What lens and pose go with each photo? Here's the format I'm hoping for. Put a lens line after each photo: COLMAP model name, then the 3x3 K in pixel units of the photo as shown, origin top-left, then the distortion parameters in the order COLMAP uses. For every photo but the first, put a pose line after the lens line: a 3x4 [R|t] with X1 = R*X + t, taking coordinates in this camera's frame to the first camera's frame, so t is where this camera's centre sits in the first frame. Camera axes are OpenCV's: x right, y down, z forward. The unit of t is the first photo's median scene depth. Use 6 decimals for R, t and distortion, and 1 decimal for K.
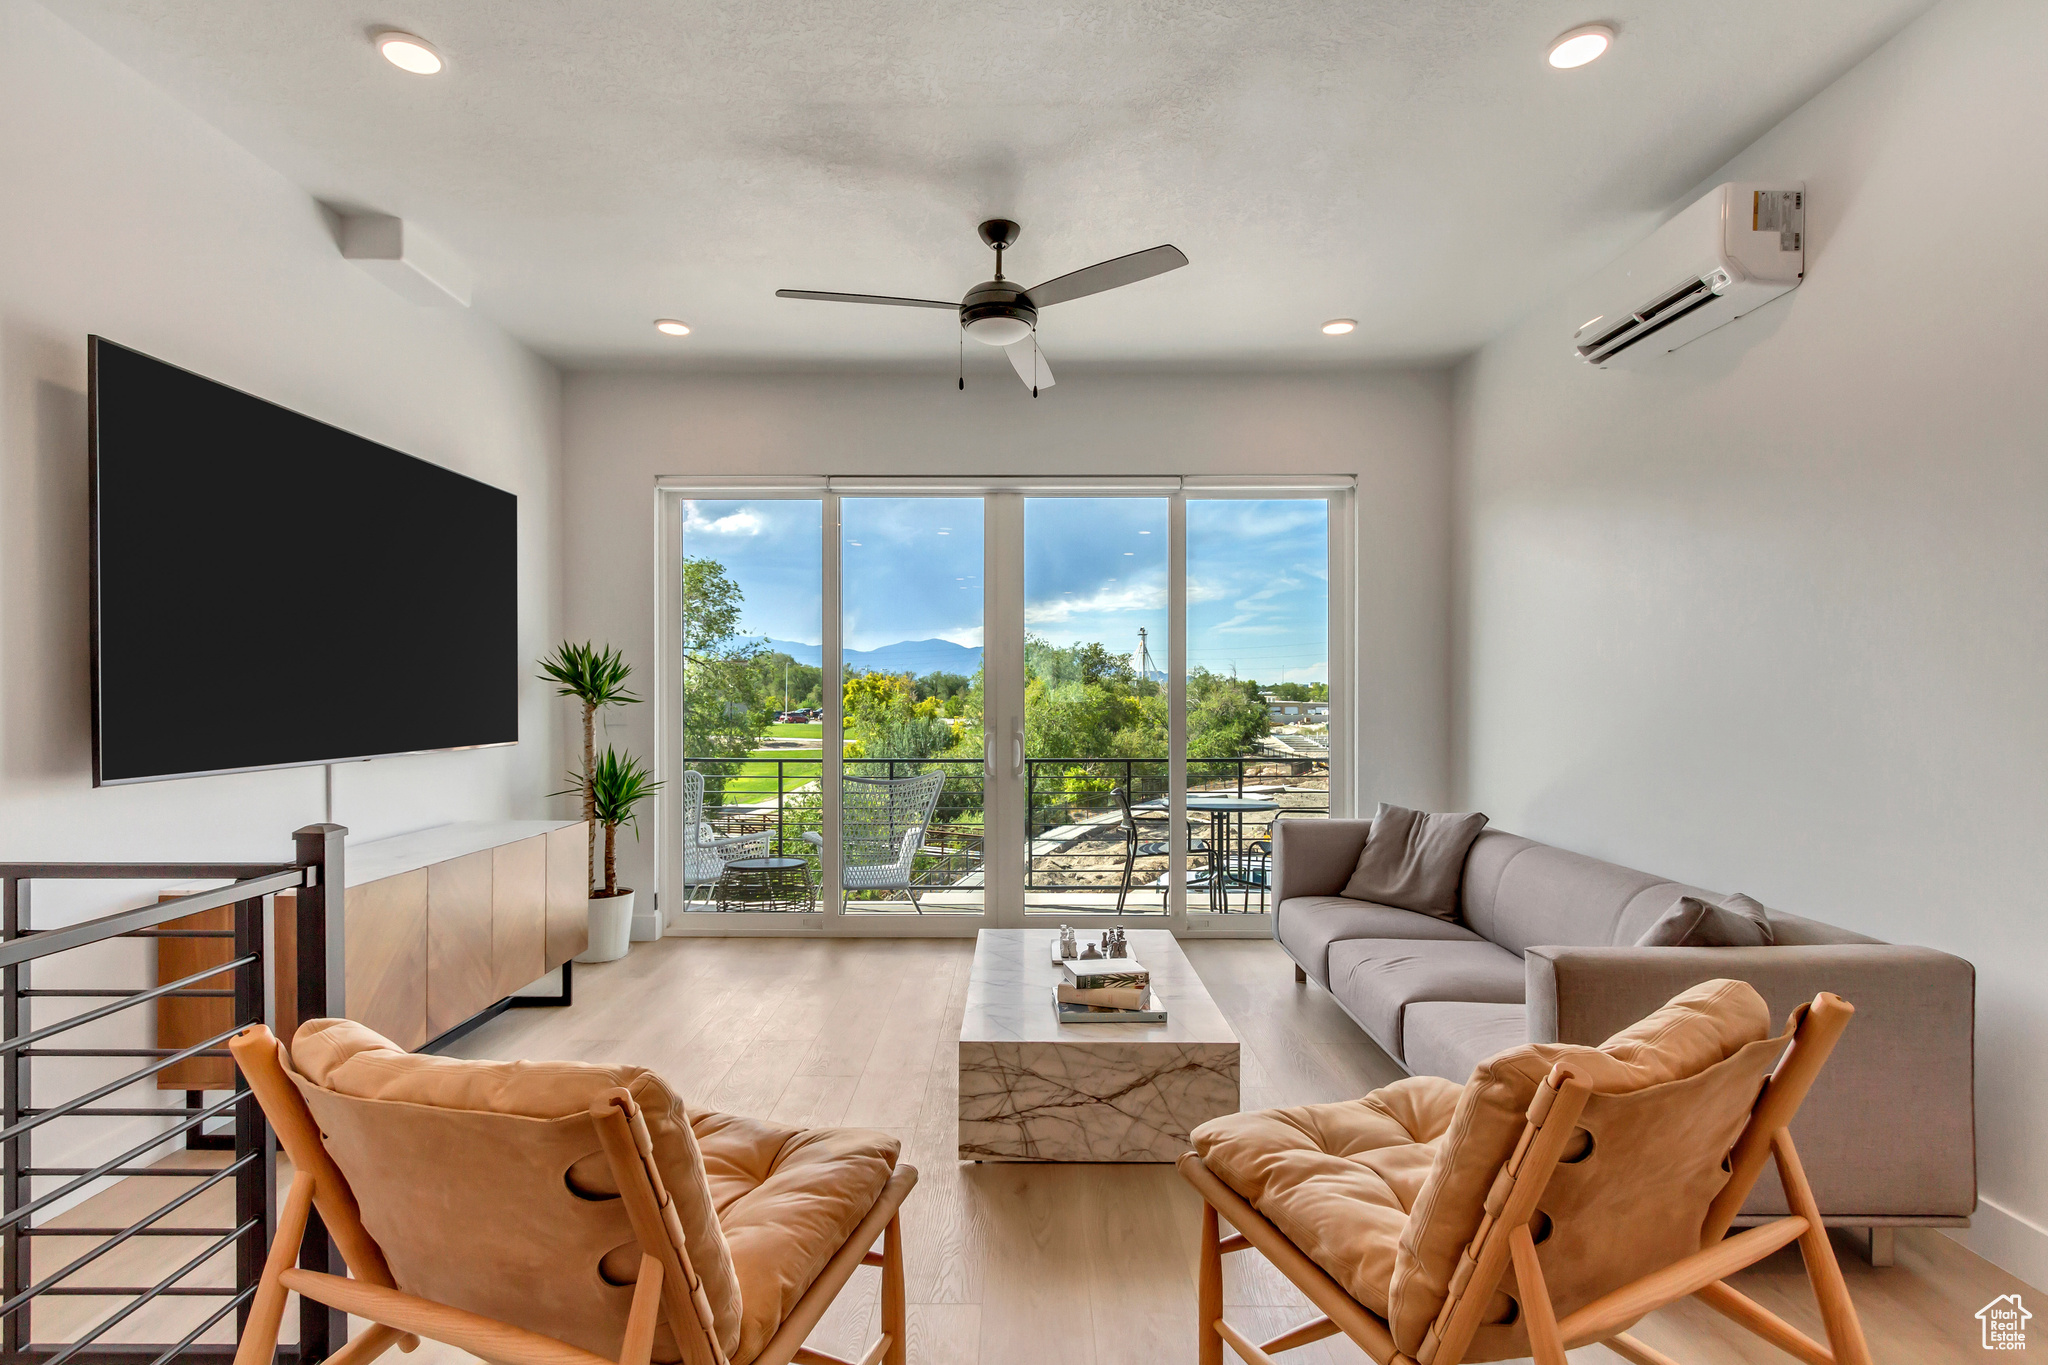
lens RADIAL K [[998.6, 0, 1012.2], [0, 998.6, 693.8], [0, 0, 1]] dist [0.001464, 0.000197]
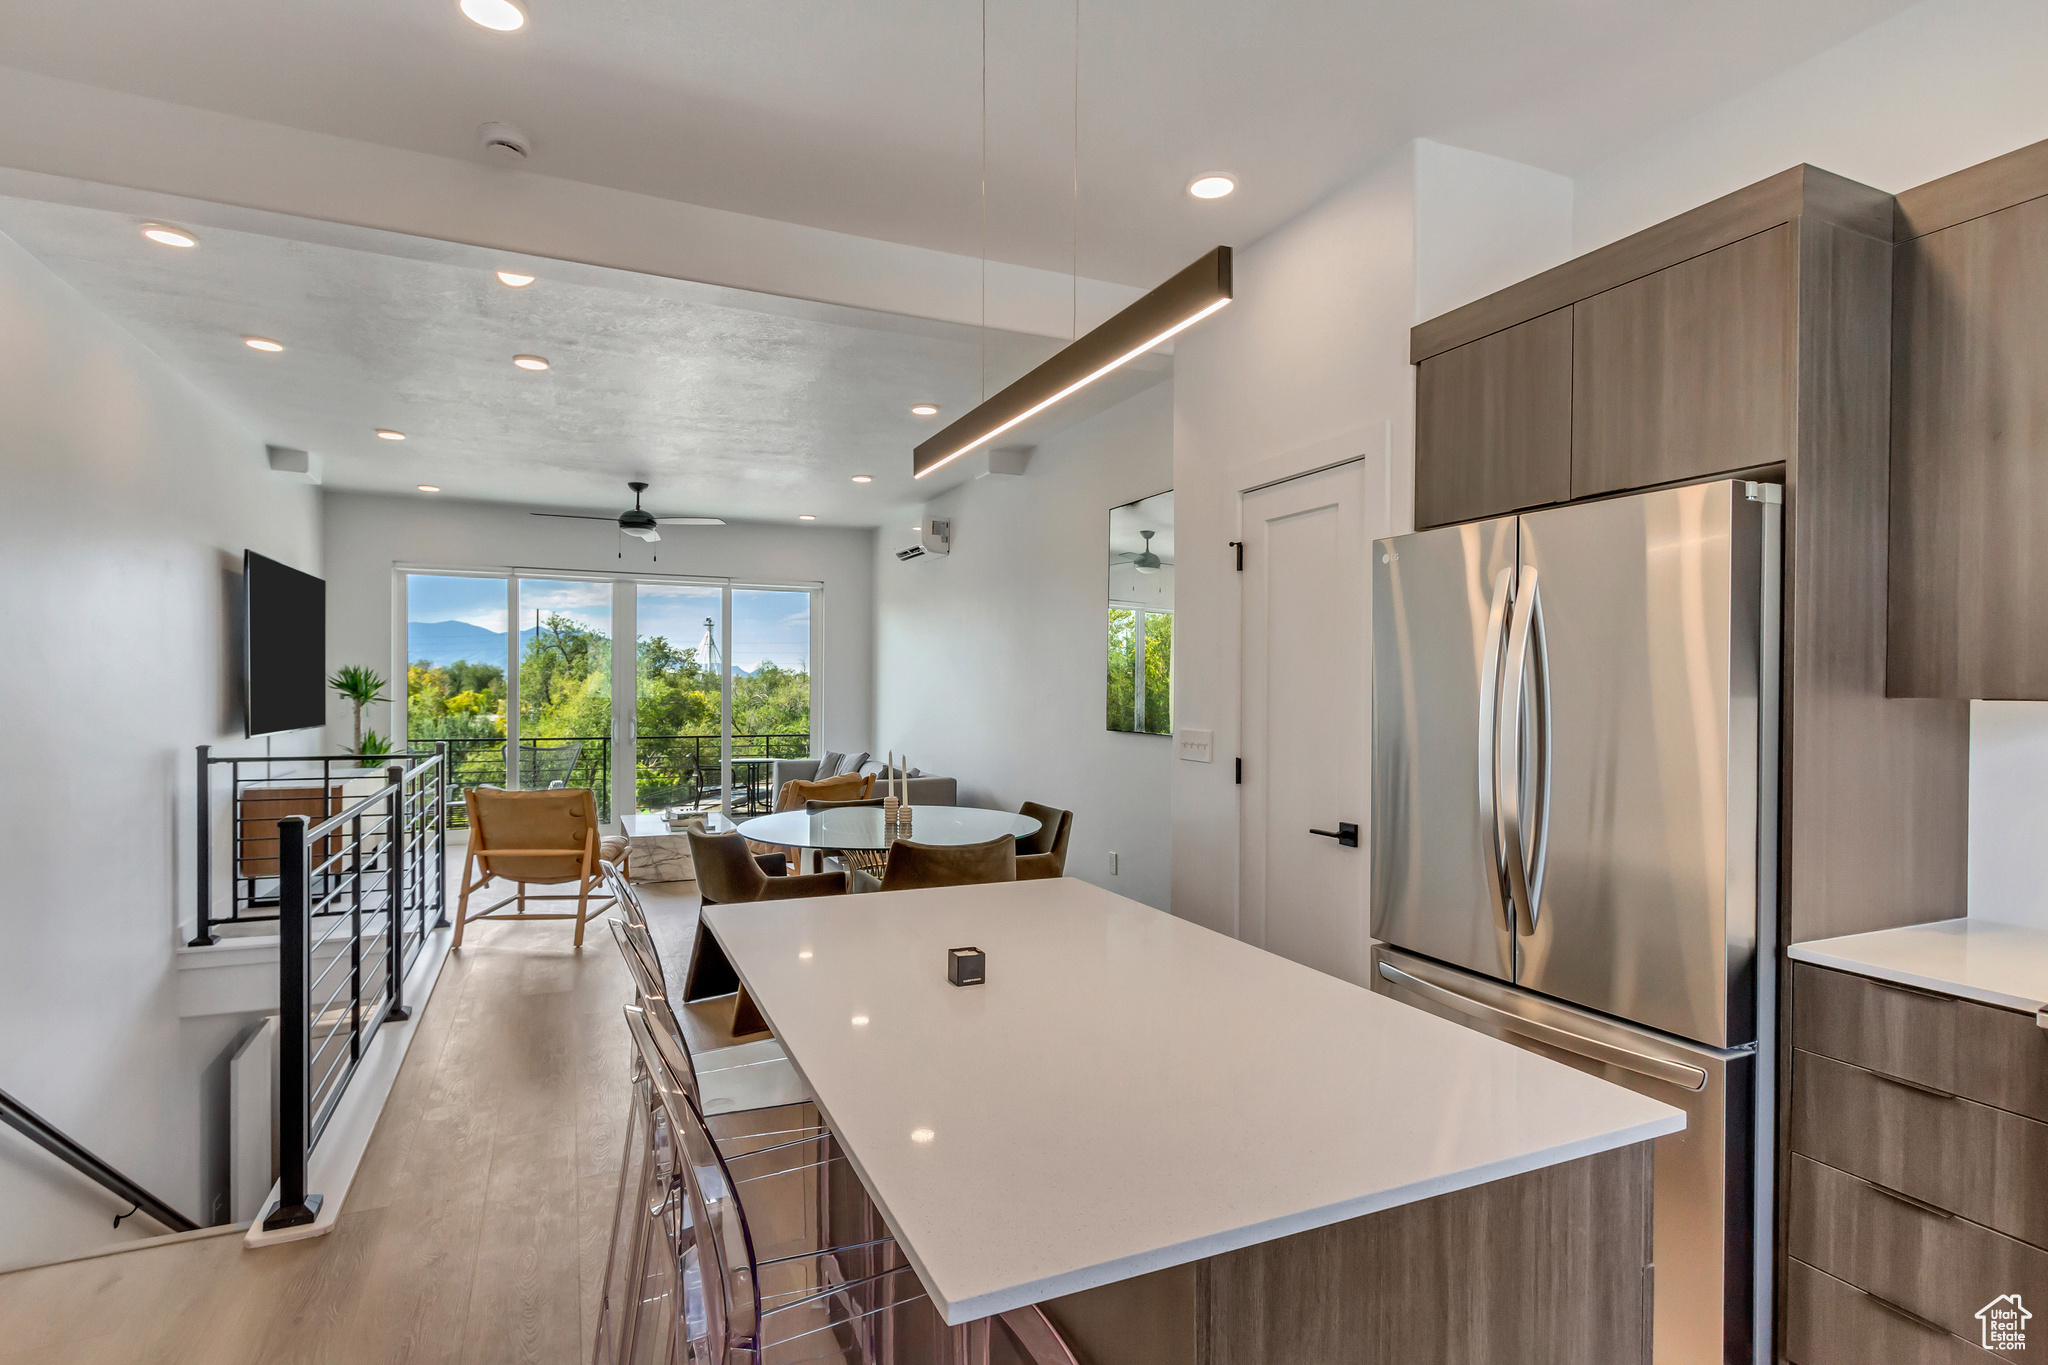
lens RADIAL K [[998.6, 0, 1012.2], [0, 998.6, 693.8], [0, 0, 1]] dist [0.001464, 0.000197]
pose [[0.911071, 0.003068, 0.412238, -0.111389], [-0.005216, 0.999978, 0.004085, -0.015904], [-0.412216, -0.005872, 0.911067, -0.884786]]
